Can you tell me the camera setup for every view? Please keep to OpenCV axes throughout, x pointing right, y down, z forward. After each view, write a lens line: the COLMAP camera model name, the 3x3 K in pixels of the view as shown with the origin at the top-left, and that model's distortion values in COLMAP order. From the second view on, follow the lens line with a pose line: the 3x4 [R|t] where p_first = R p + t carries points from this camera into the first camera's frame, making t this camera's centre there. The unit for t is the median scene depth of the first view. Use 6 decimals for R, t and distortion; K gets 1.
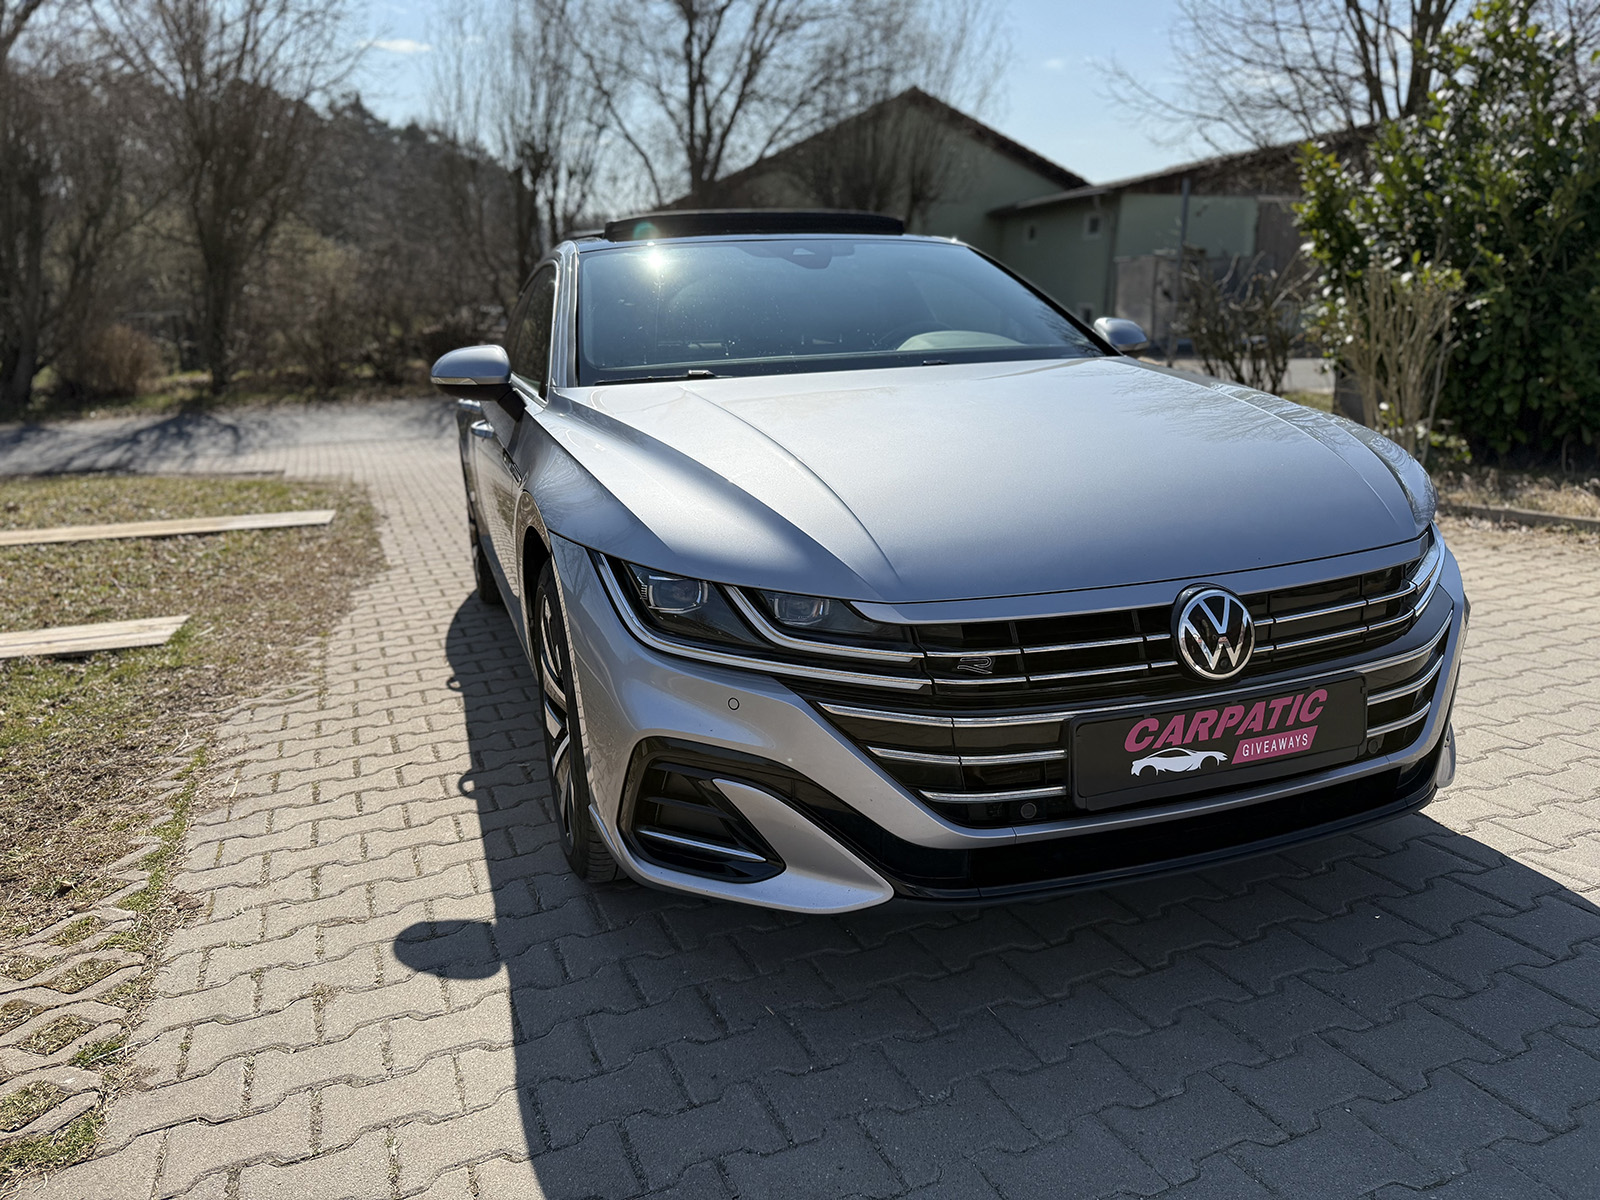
lens RADIAL K [[1098.9, 0, 800.0], [0, 1098.9, 600.0], [0, 0, 1]] dist [0.003784, -0.009808]
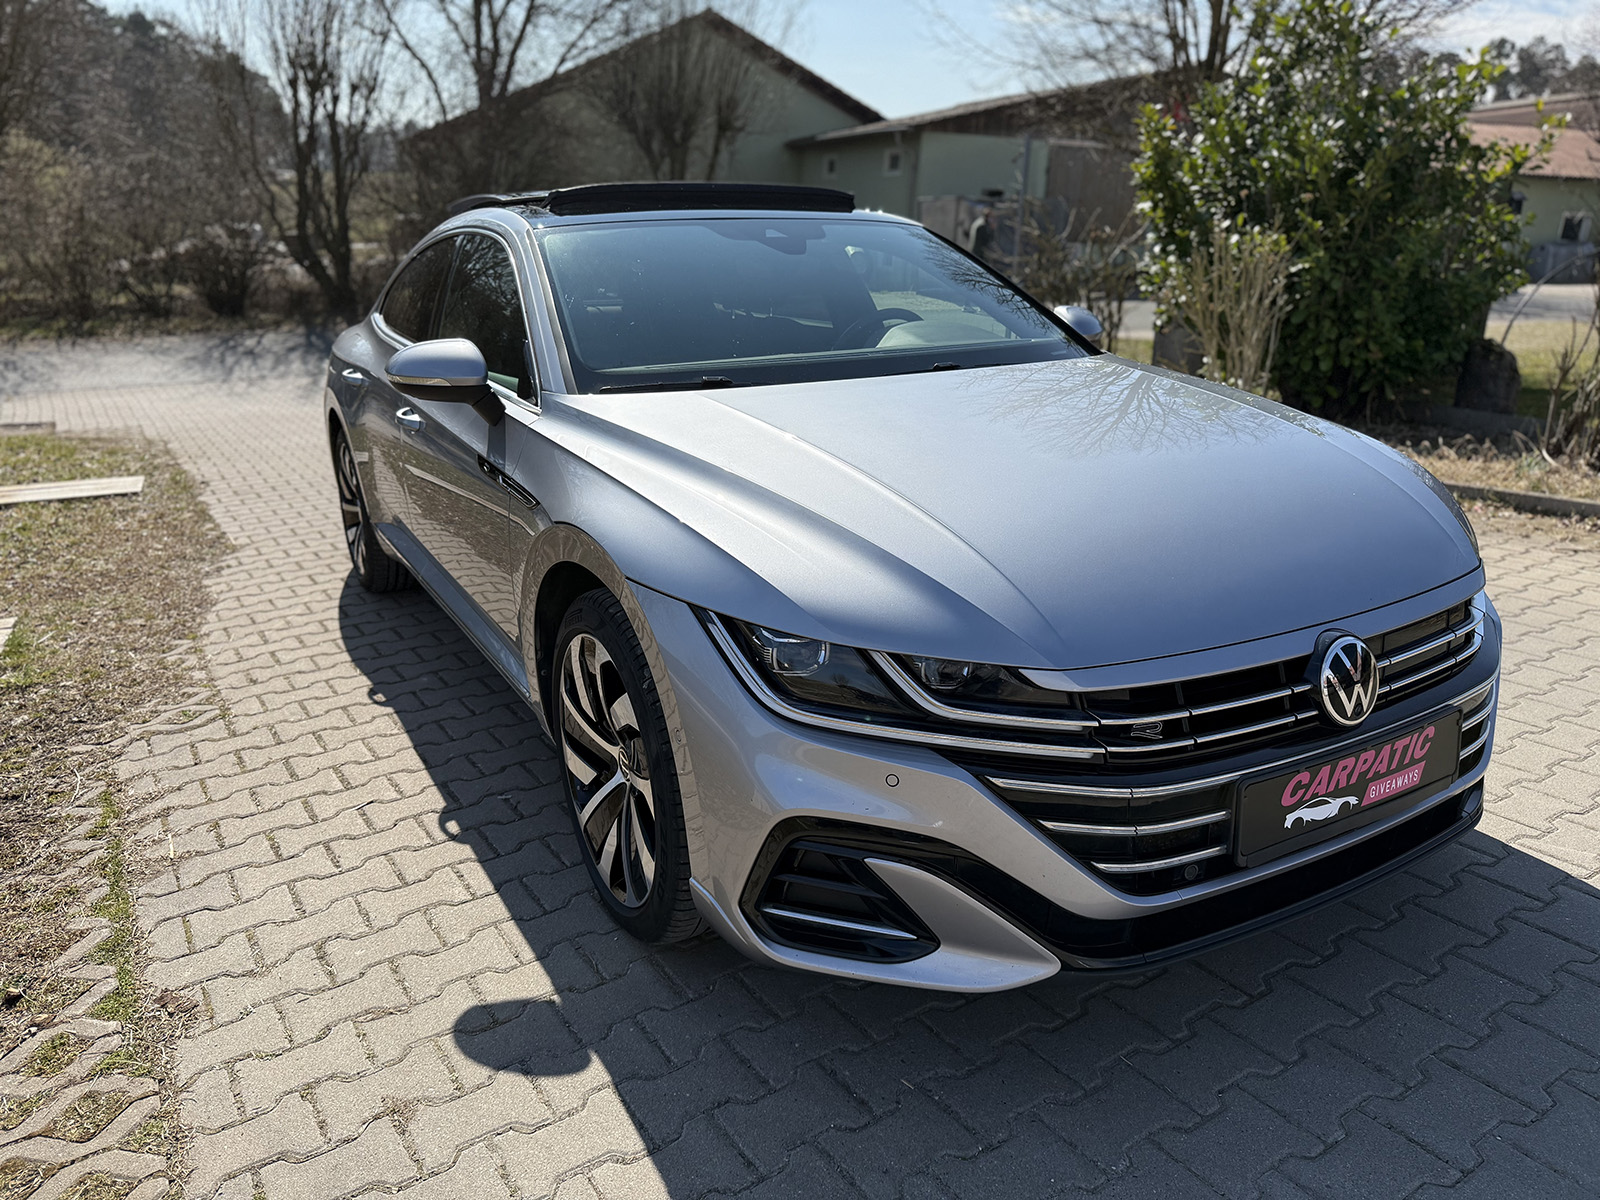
lens RADIAL K [[1100.7, 0, 800.0], [0, 1100.7, 600.0], [0, 0, 1]] dist [-0.004046, -0.003128]
pose [[0.983579, -0.033296, 0.177381, -0.136419], [0.022762, 0.997873, 0.061090, -0.053848], [-0.179038, -0.056049, 0.982244, 0.047652]]
